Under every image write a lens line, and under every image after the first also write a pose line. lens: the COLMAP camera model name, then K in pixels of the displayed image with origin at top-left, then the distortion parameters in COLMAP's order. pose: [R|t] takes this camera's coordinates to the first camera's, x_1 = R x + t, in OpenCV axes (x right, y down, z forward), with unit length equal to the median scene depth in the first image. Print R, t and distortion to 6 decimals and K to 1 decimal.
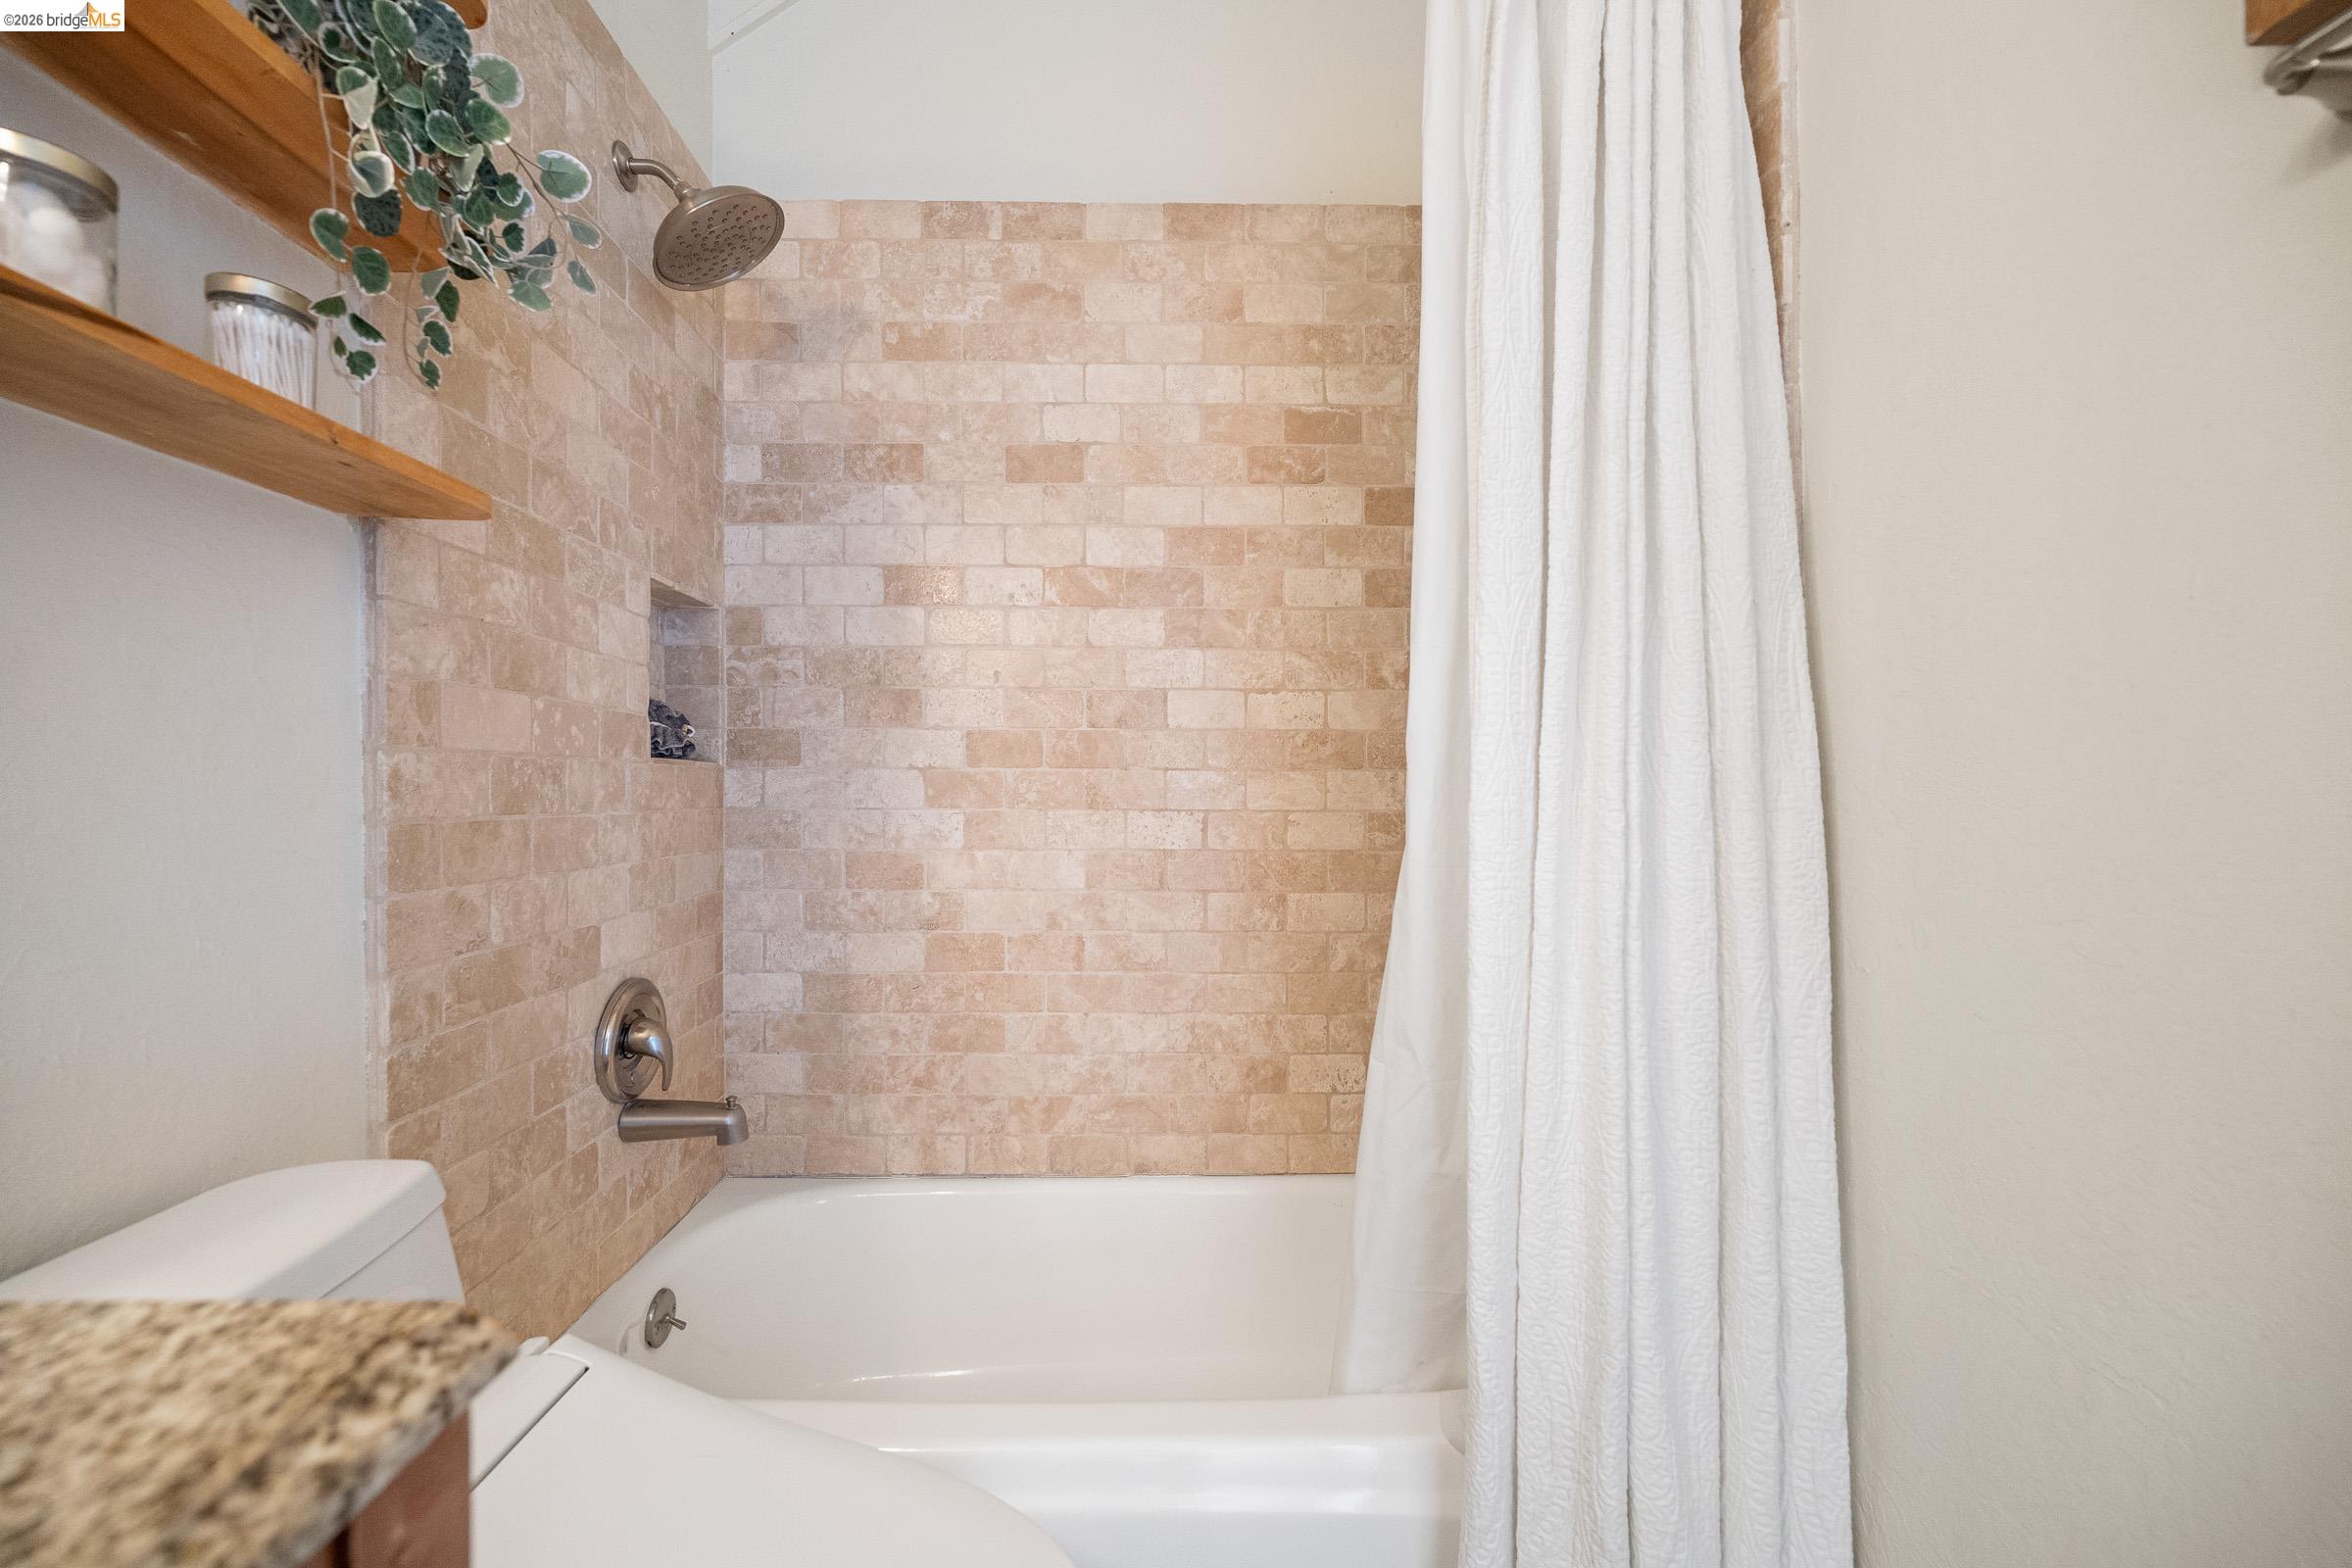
lens RADIAL K [[955.4, 0, 1149.2], [0, 955.4, 781.3], [0, 0, 1]] dist [0.001016, -0.006071]
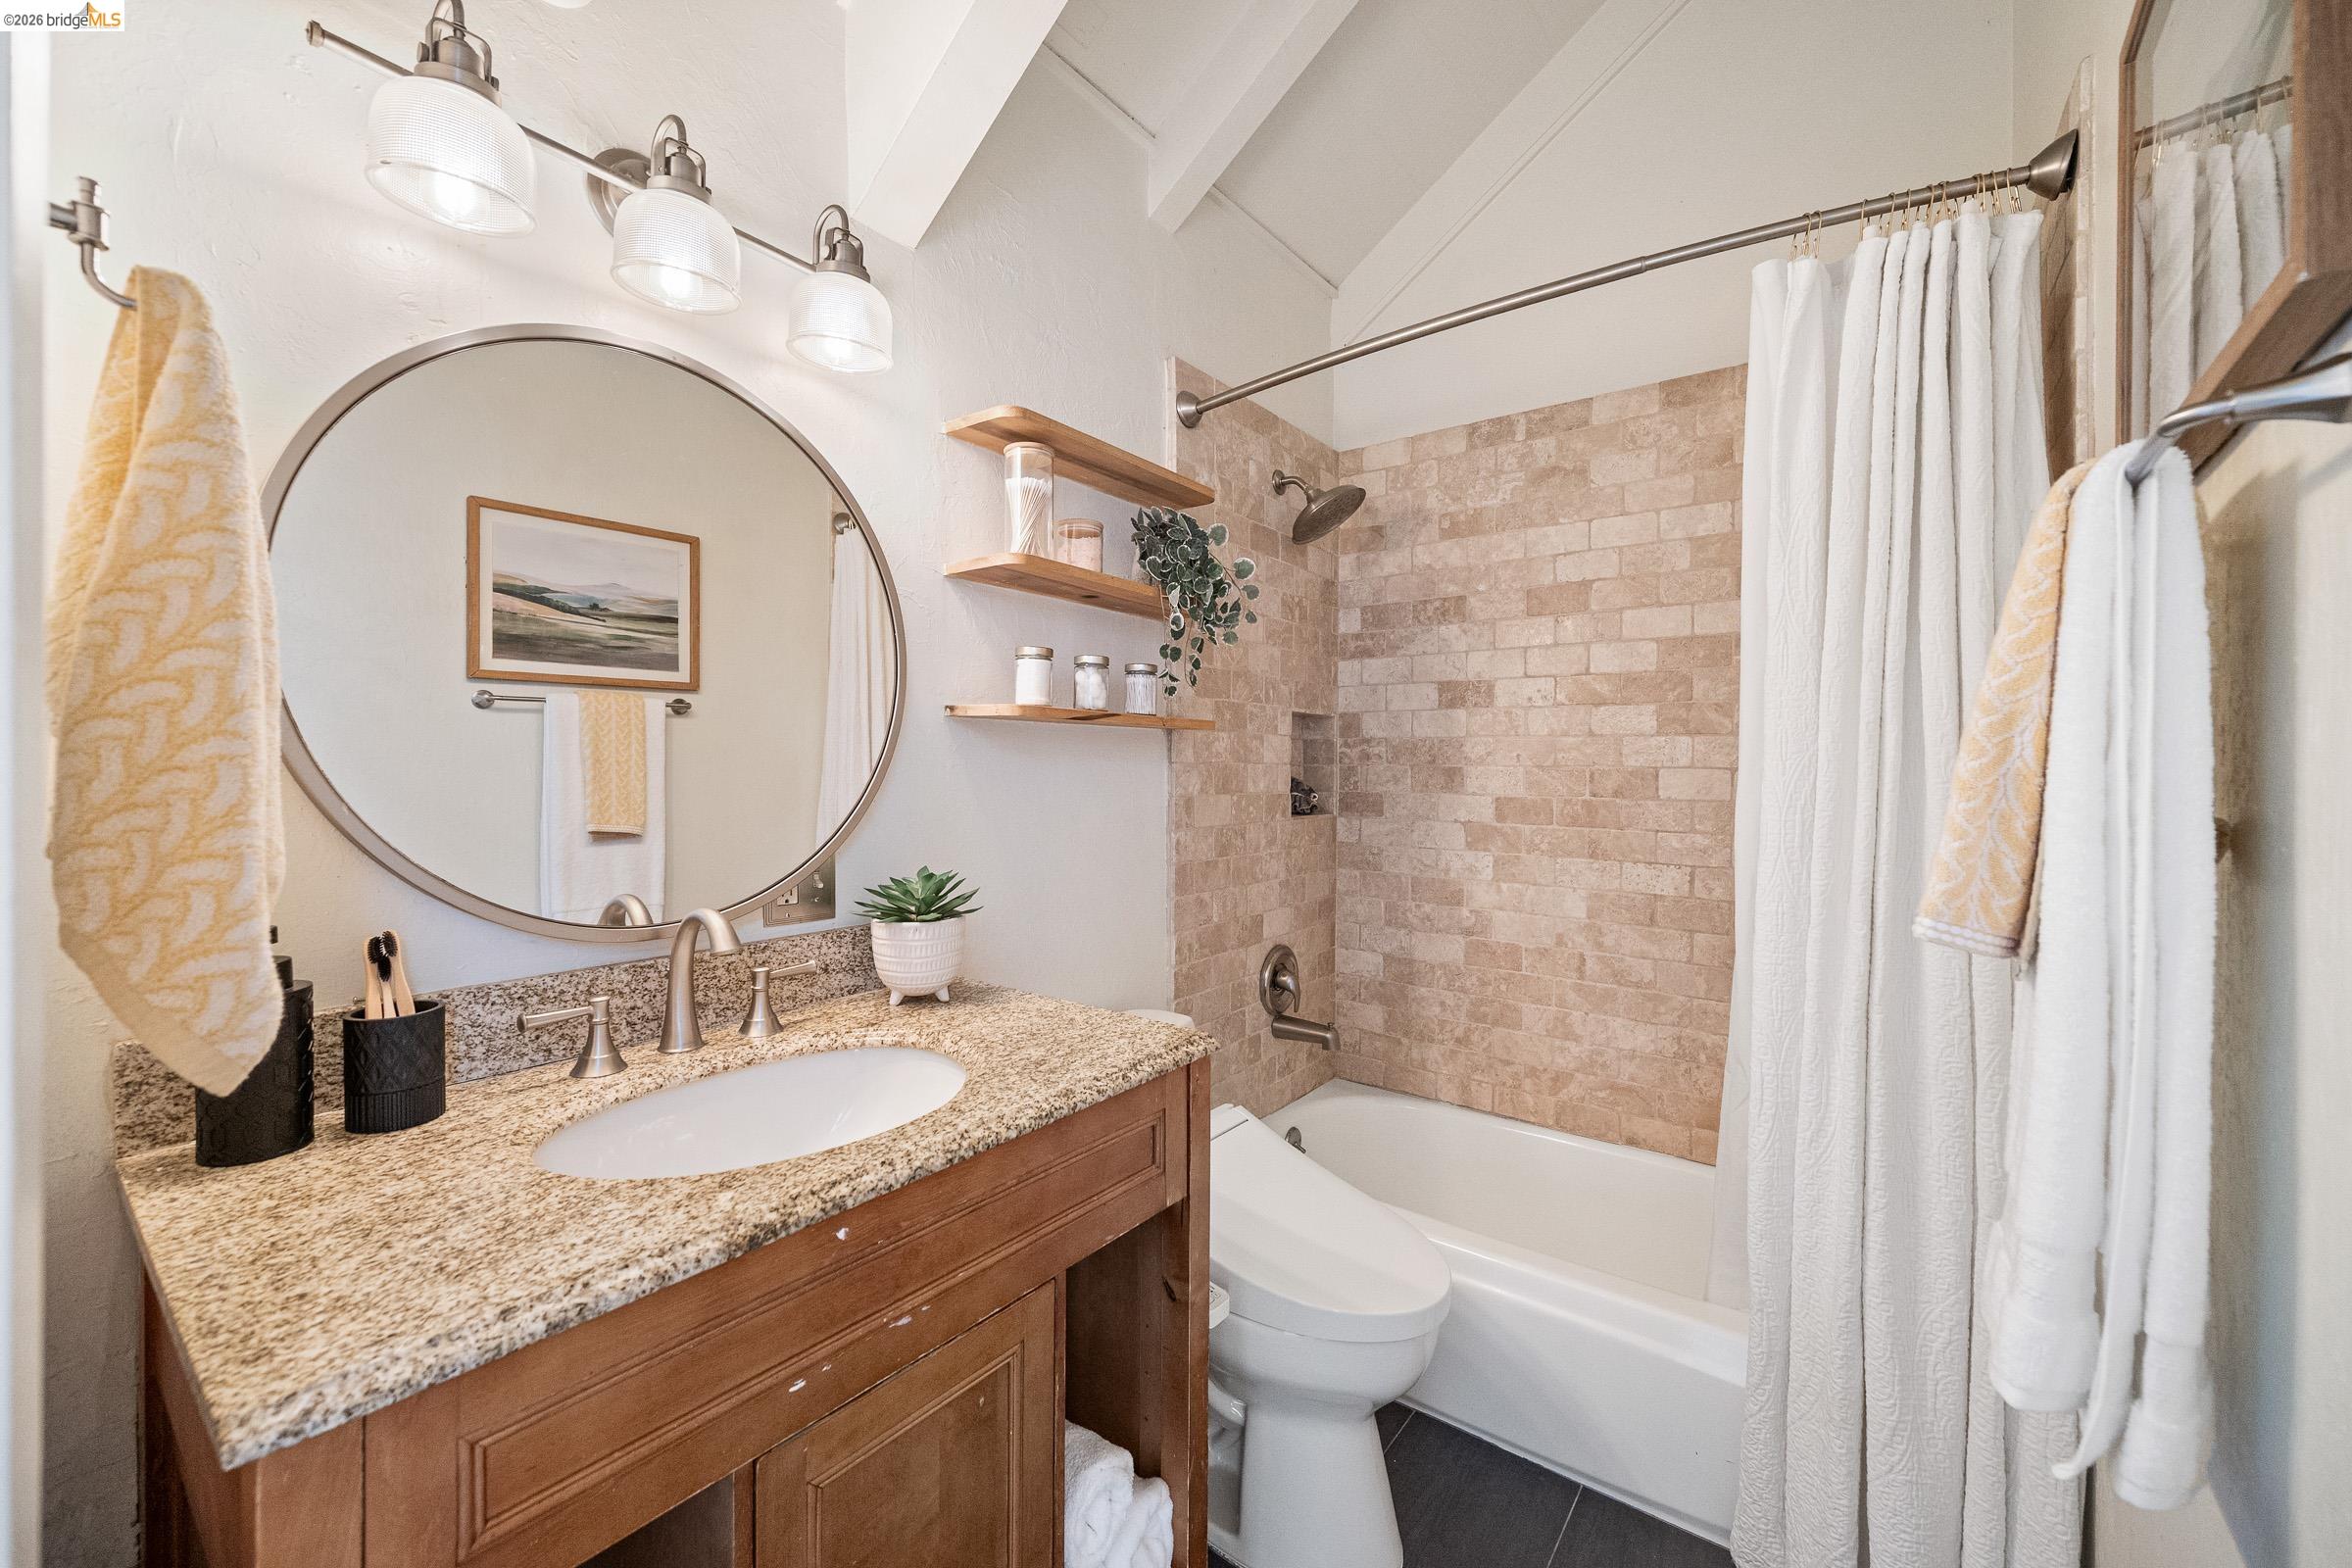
lens RADIAL K [[955.4, 0, 1149.2], [0, 955.4, 781.3], [0, 0, 1]] dist [0.001016, -0.006071]
pose [[0.785103, 0.021336, -0.618997, 0.276471], [-0.005567, 0.999609, 0.027393, -0.111613], [0.619340, -0.018060, 0.784915, -0.409927]]
